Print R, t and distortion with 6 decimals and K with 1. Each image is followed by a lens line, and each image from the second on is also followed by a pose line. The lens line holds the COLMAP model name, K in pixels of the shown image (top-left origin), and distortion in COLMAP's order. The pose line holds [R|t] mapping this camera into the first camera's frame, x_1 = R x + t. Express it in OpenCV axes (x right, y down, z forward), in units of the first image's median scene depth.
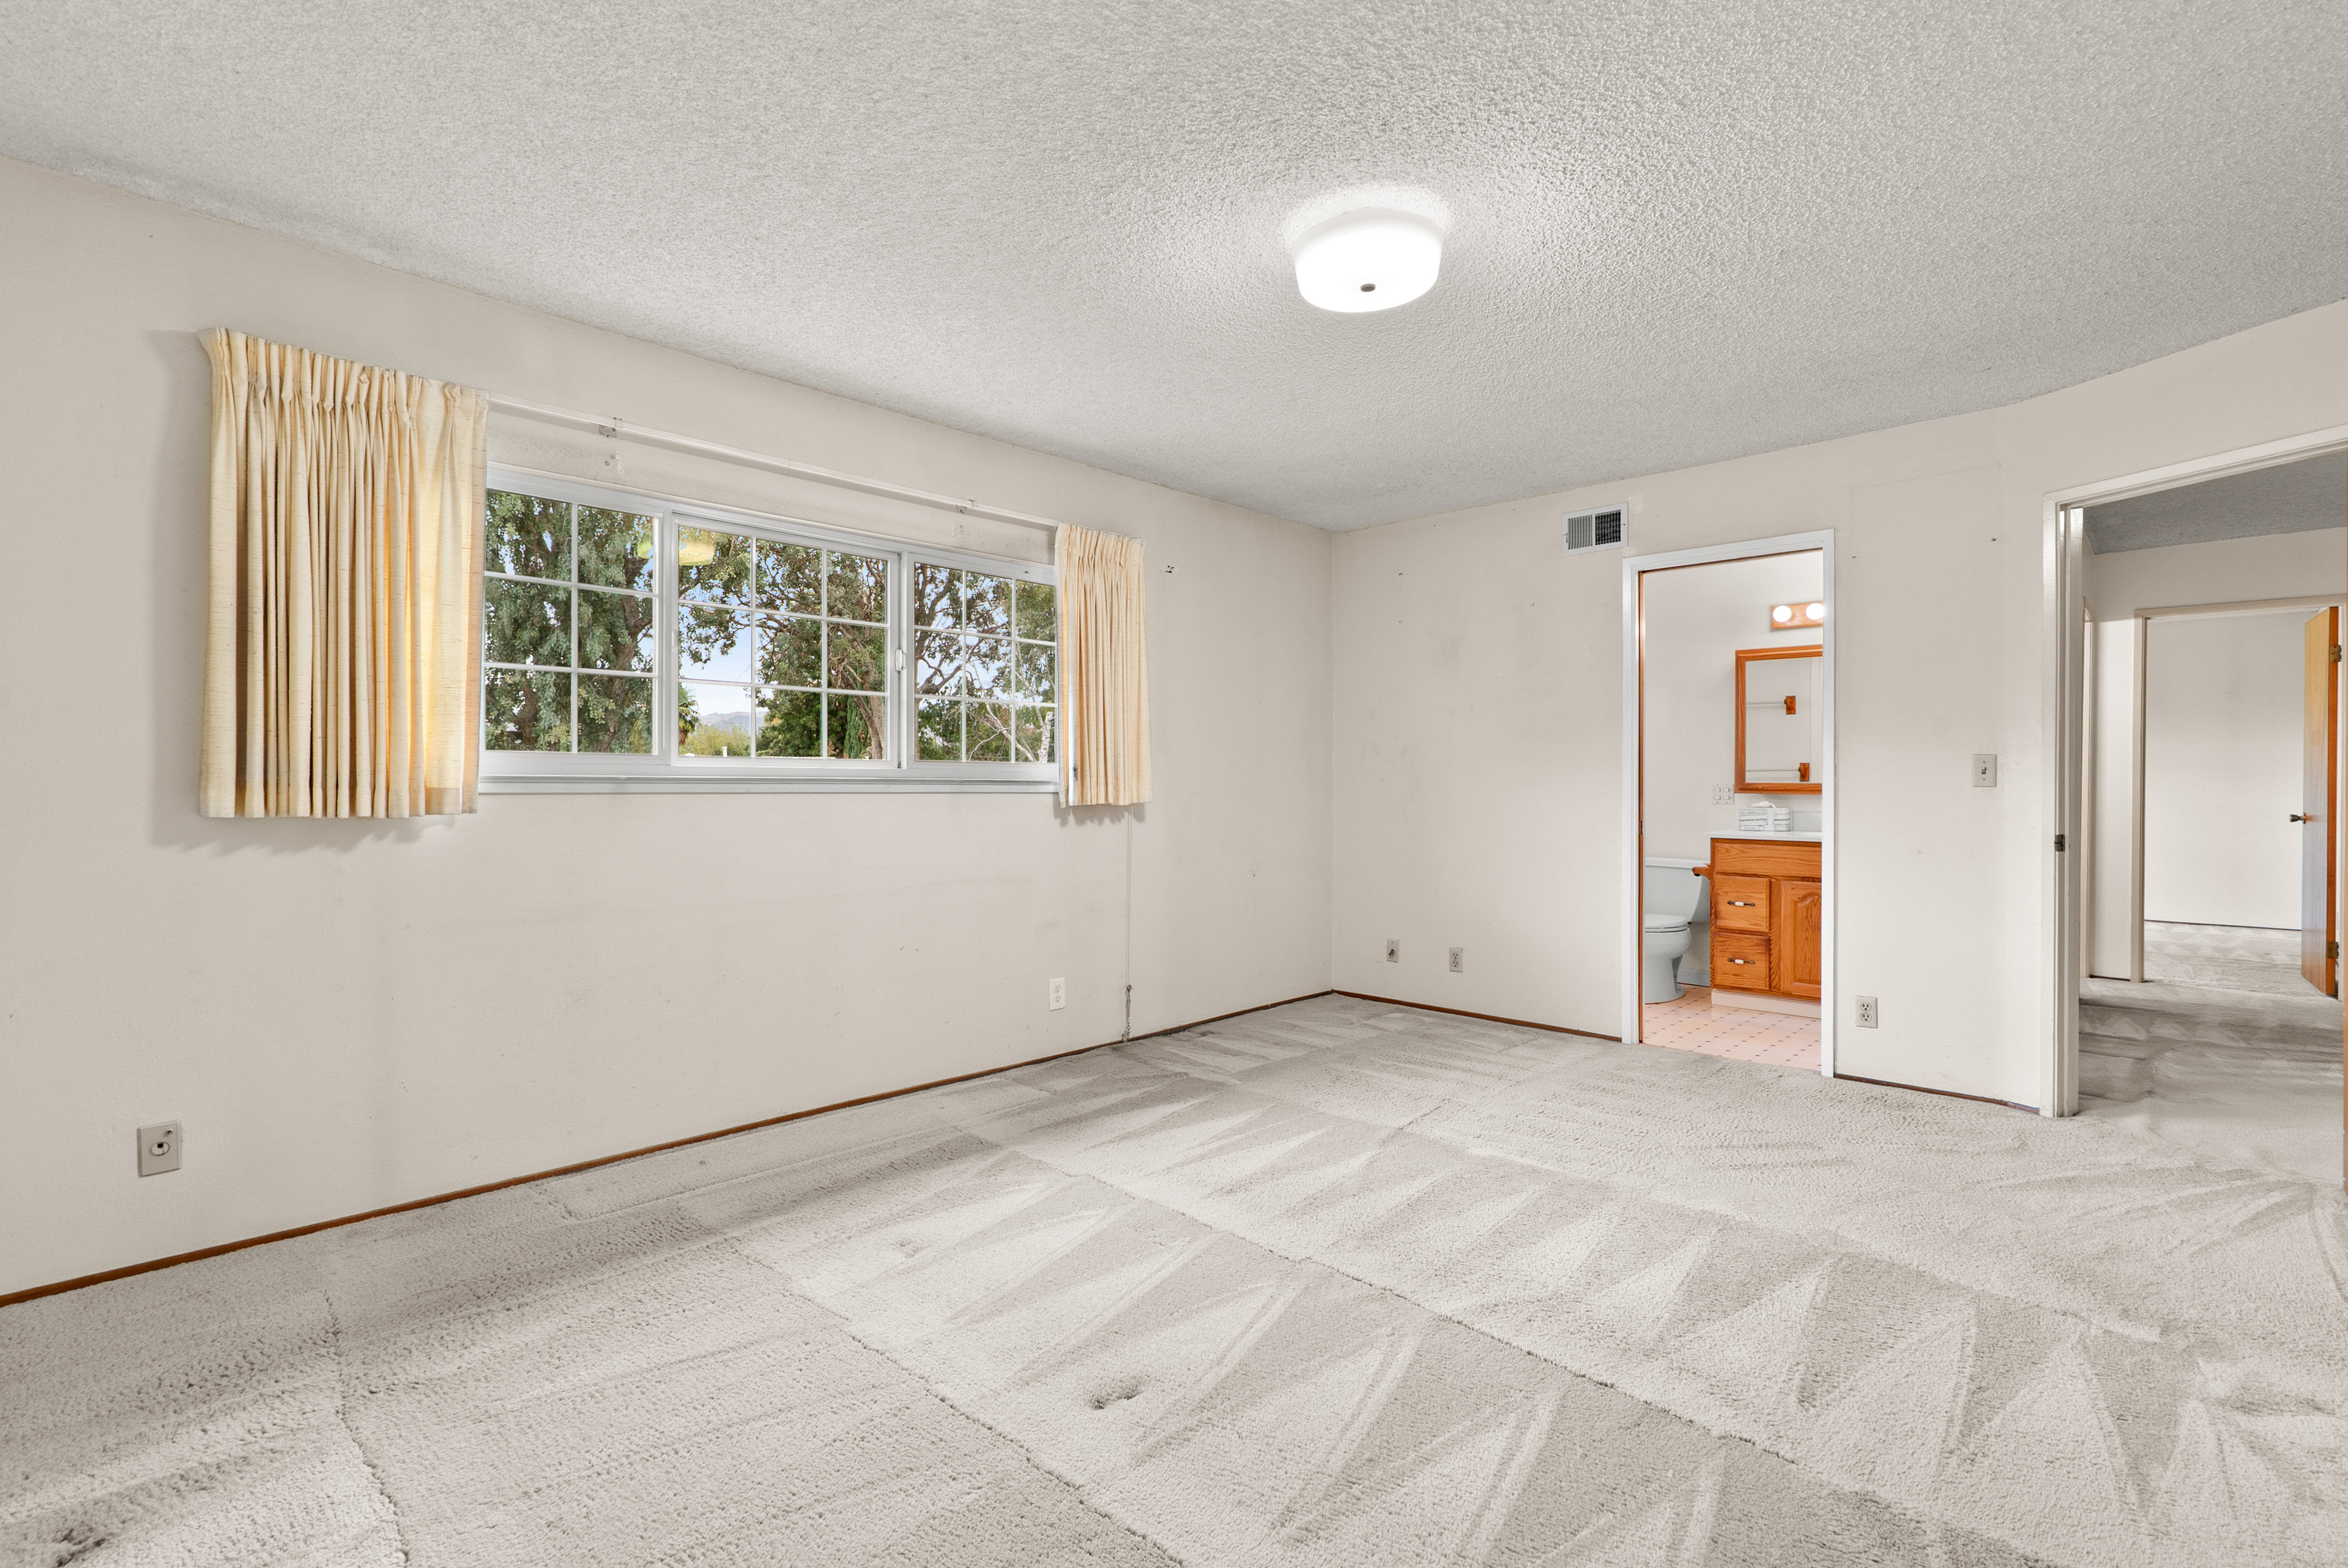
lens RADIAL K [[1082.8, 0, 1194.2], [0, 1082.8, 781.7], [0, 0, 1]] dist [-0.005830, 0.000130]
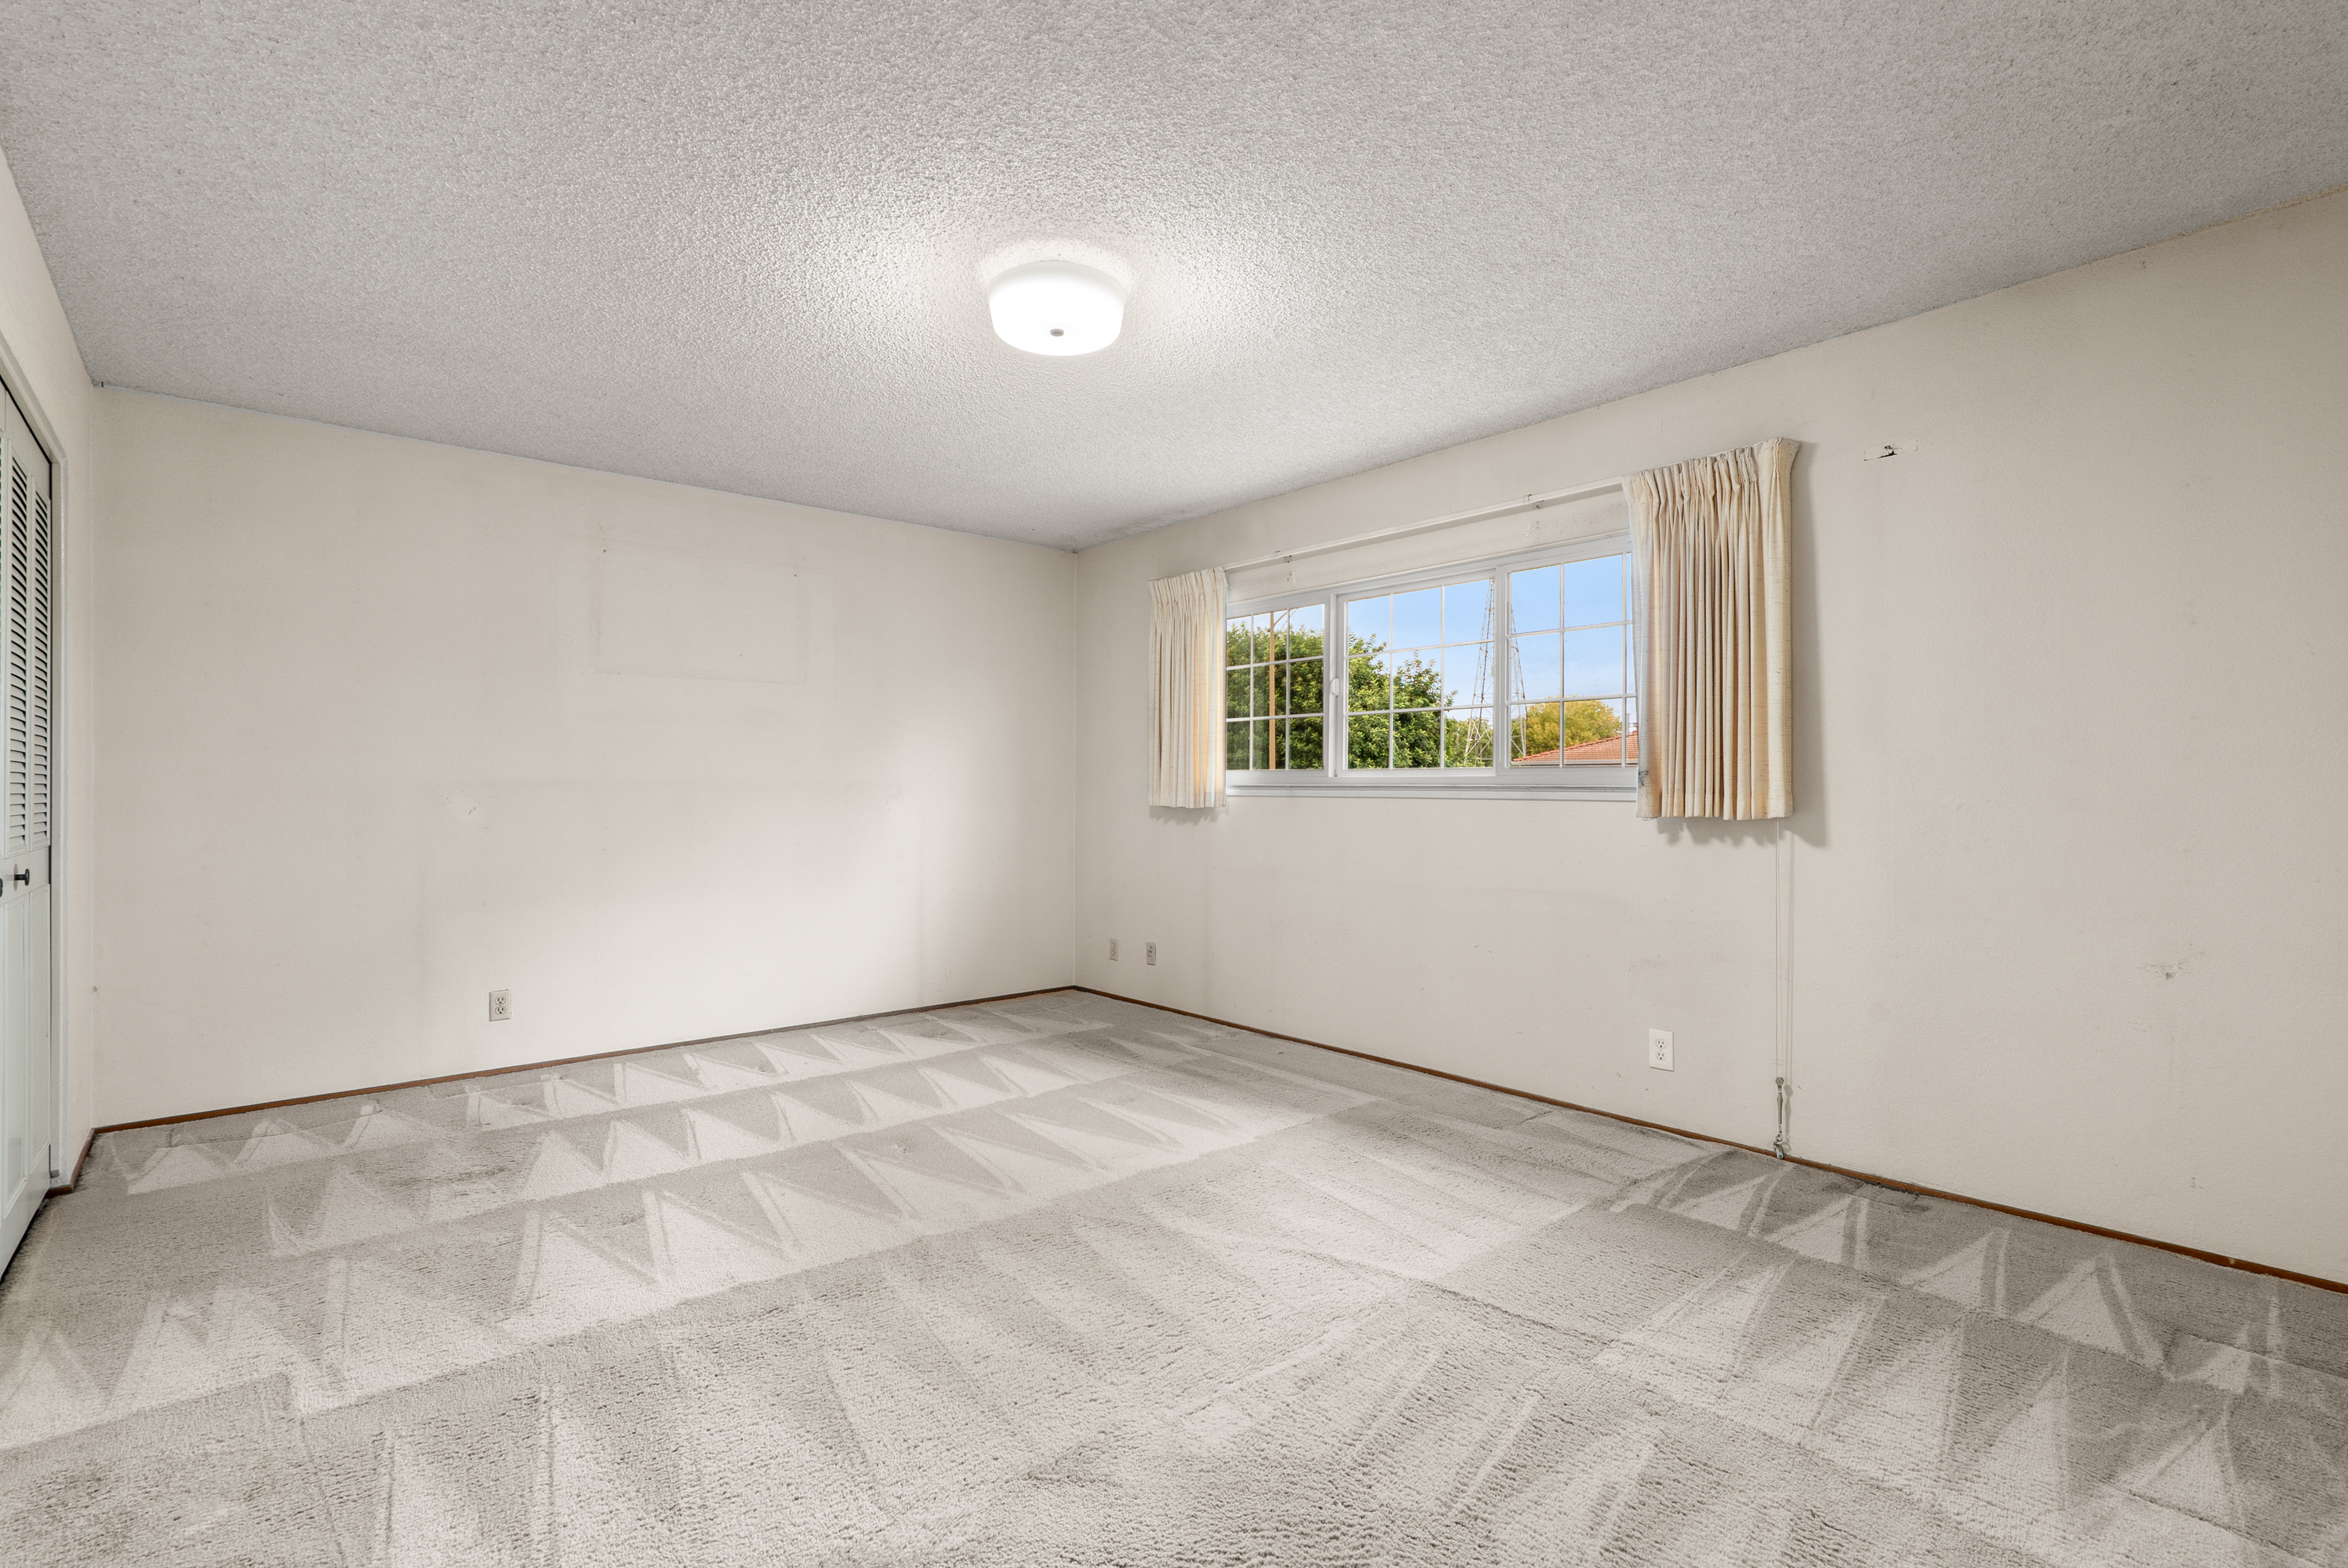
lens RADIAL K [[1082.8, 0, 1180.0], [0, 1082.8, 792.7], [0, 0, 1]] dist [-0.005830, 0.000130]
pose [[-0.113267, 0.002723, -0.993561, 0.961780], [0.001367, 0.999996, 0.002585, 0.001538], [0.993564, -0.001065, -0.113270, 0.986162]]
